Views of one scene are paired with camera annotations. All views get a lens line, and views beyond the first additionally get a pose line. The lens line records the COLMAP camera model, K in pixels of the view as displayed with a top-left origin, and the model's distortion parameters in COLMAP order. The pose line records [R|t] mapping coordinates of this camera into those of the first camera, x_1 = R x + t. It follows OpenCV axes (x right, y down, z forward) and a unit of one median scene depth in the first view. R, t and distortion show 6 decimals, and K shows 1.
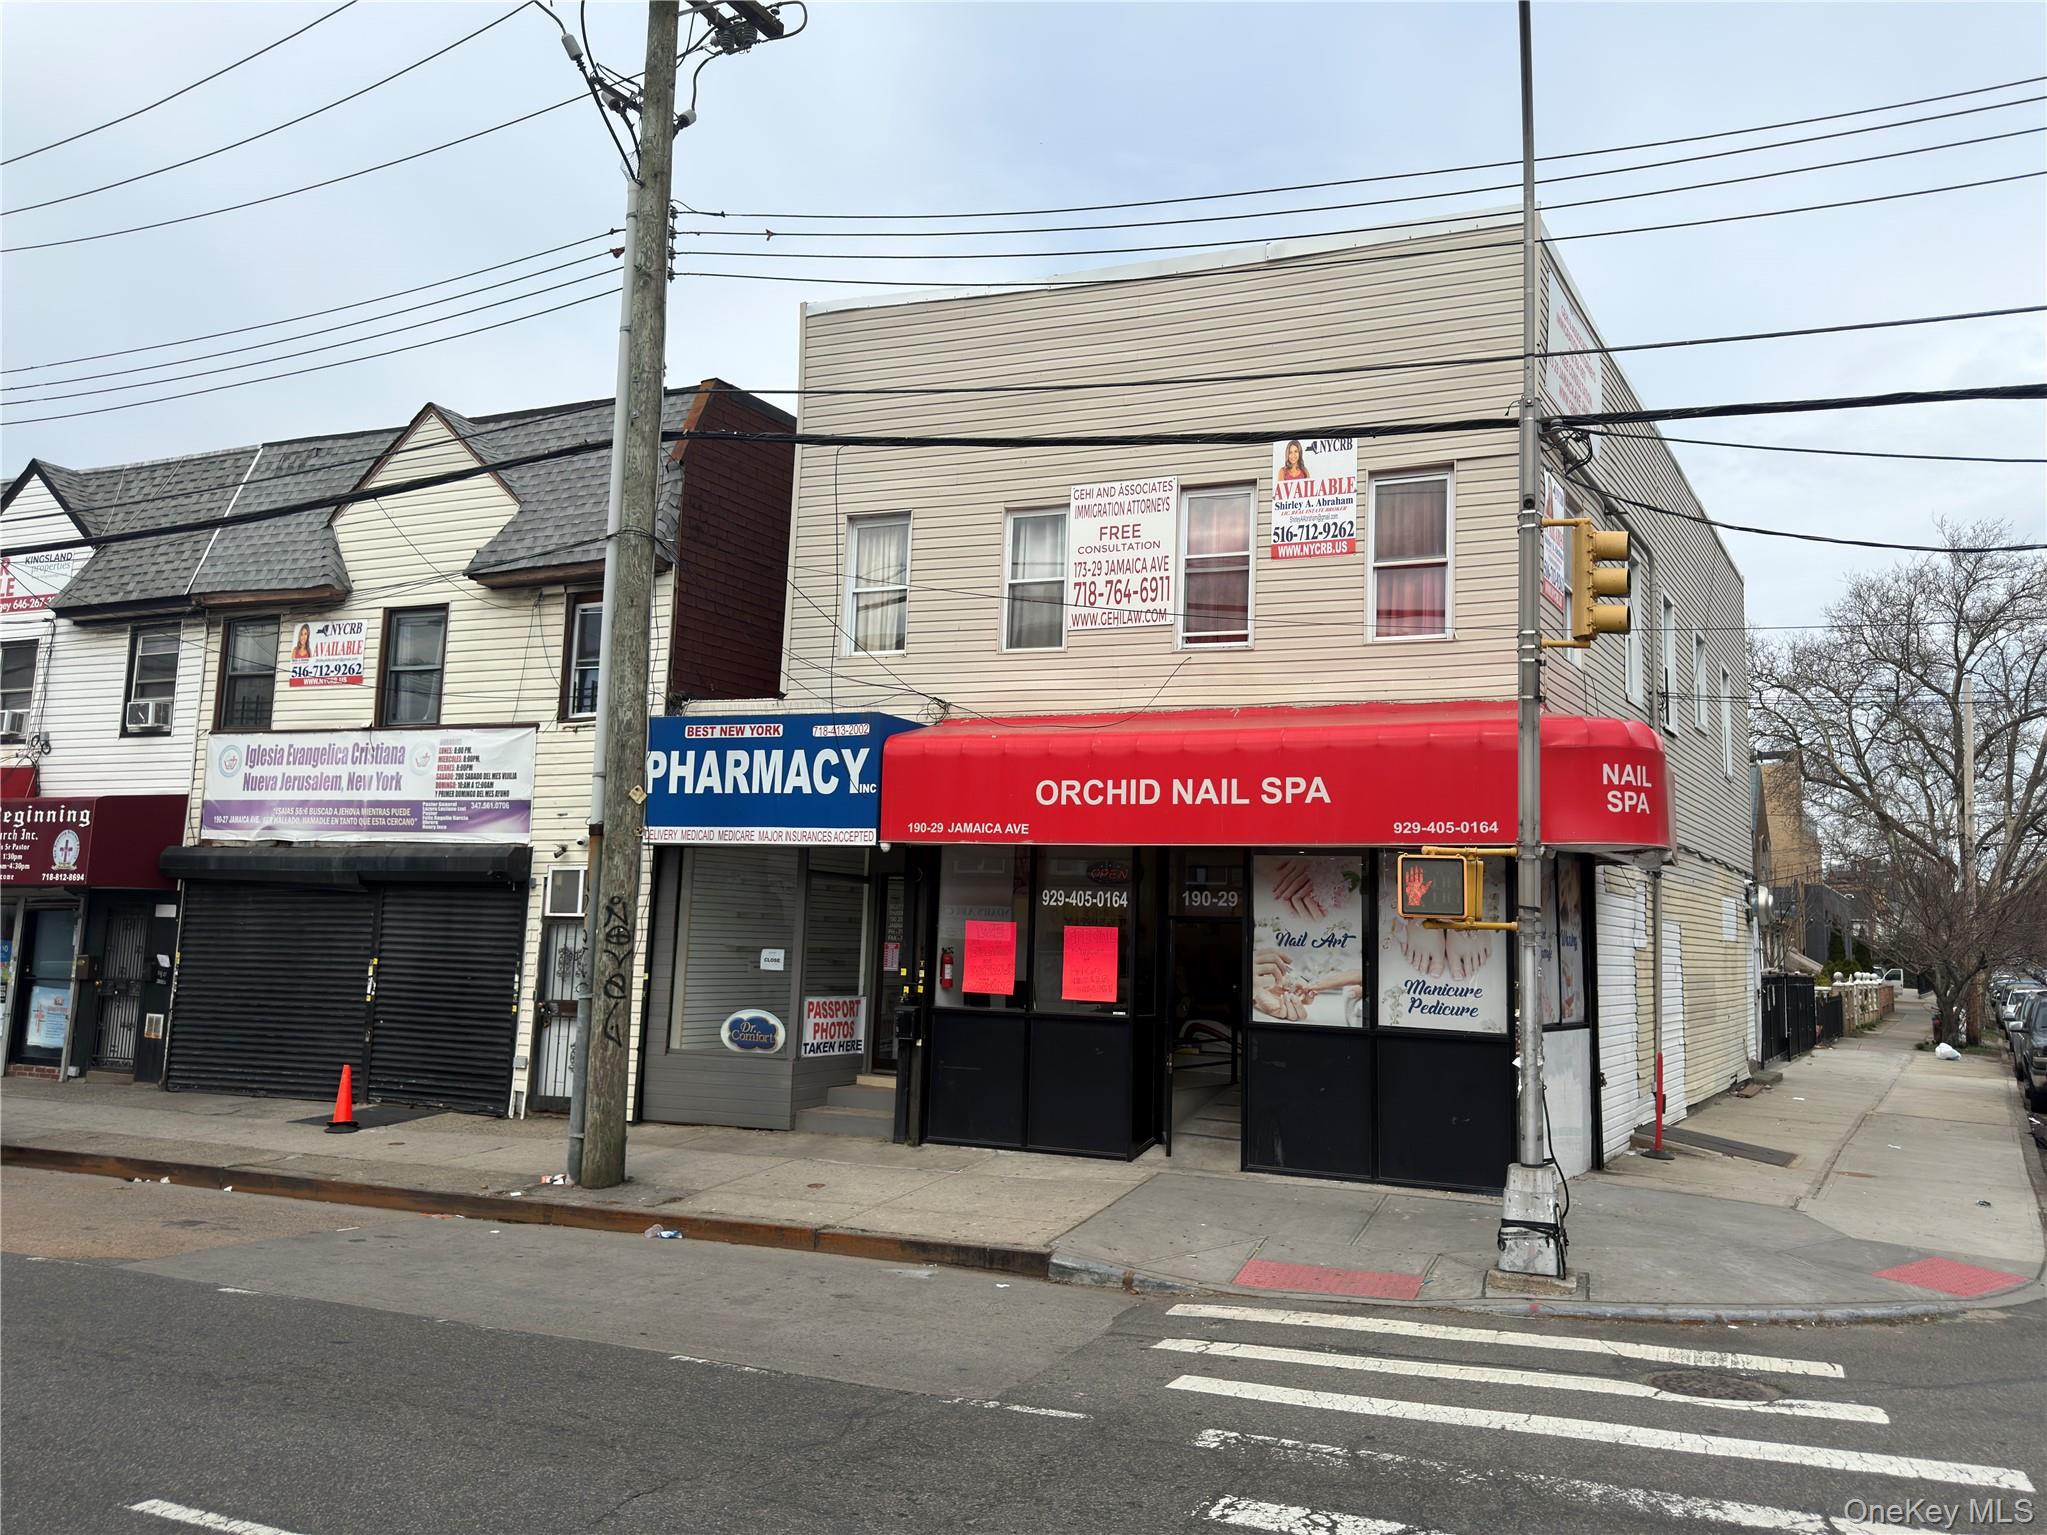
lens RADIAL K [[1457.6, 0, 1041.7], [0, 1457.6, 760.9], [0, 0, 1]] dist [0.109082, -0.161645]
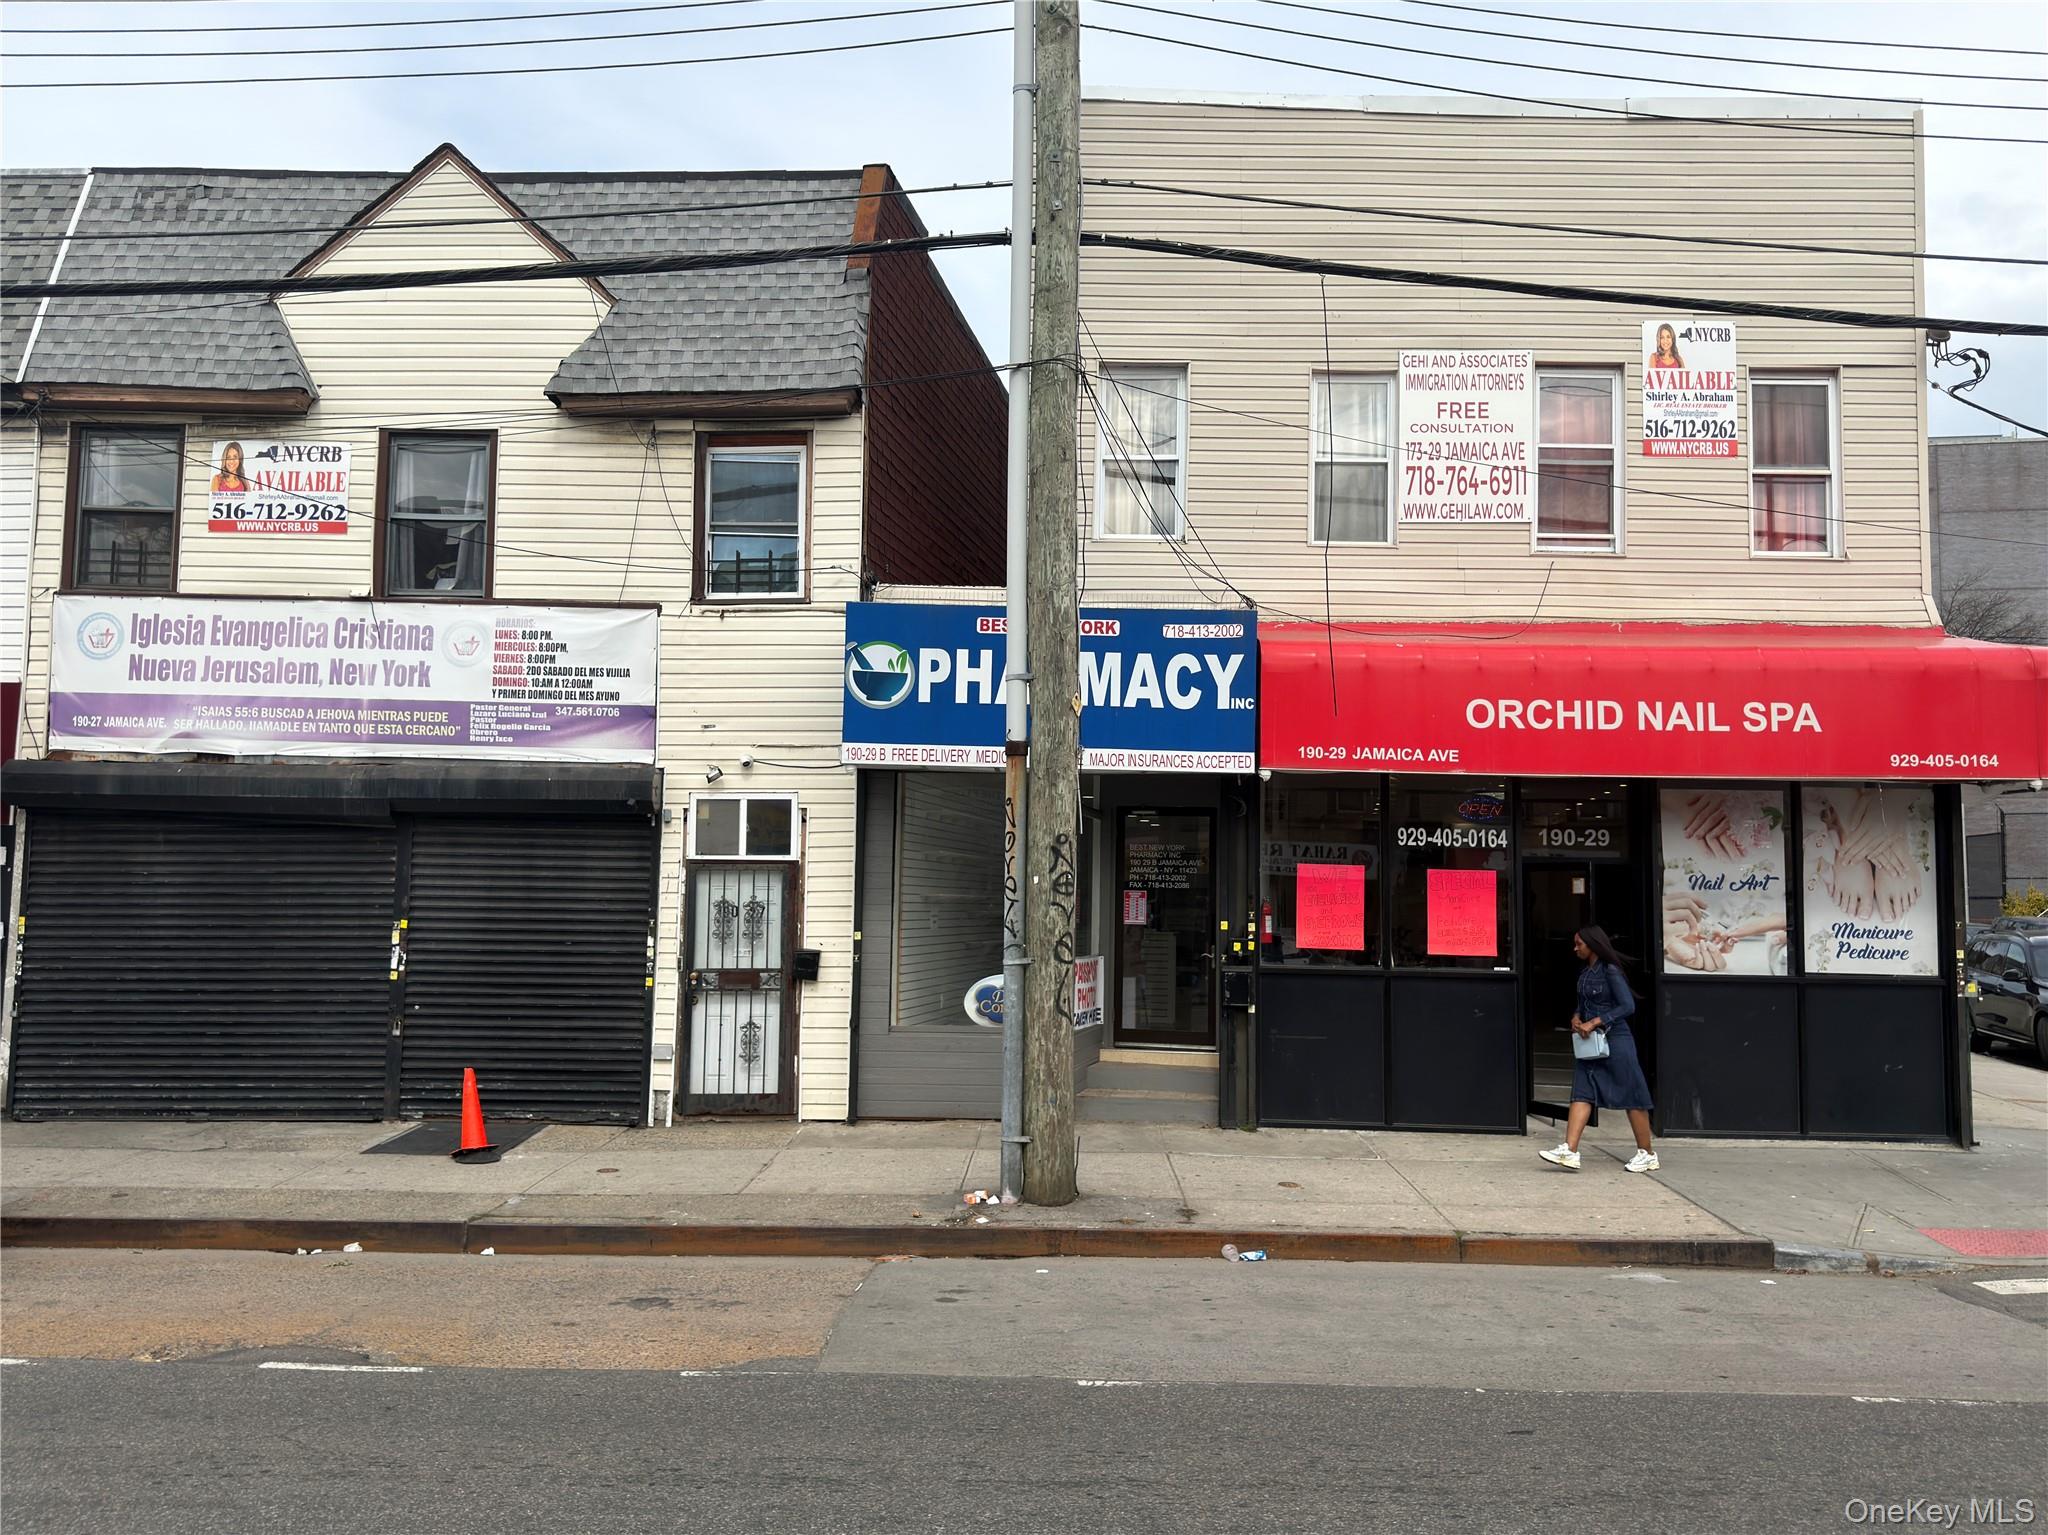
lens RADIAL K [[1651.6, 0, 941.0], [0, 1651.6, 761.2], [0, 0, 1]] dist [0.159484, -0.315951]
pose [[0.936863, 0.013576, 0.349432, -0.583613], [-0.030813, 0.998564, 0.043816, 0.015109], [-0.348336, -0.051816, 0.935937, 0.180115]]
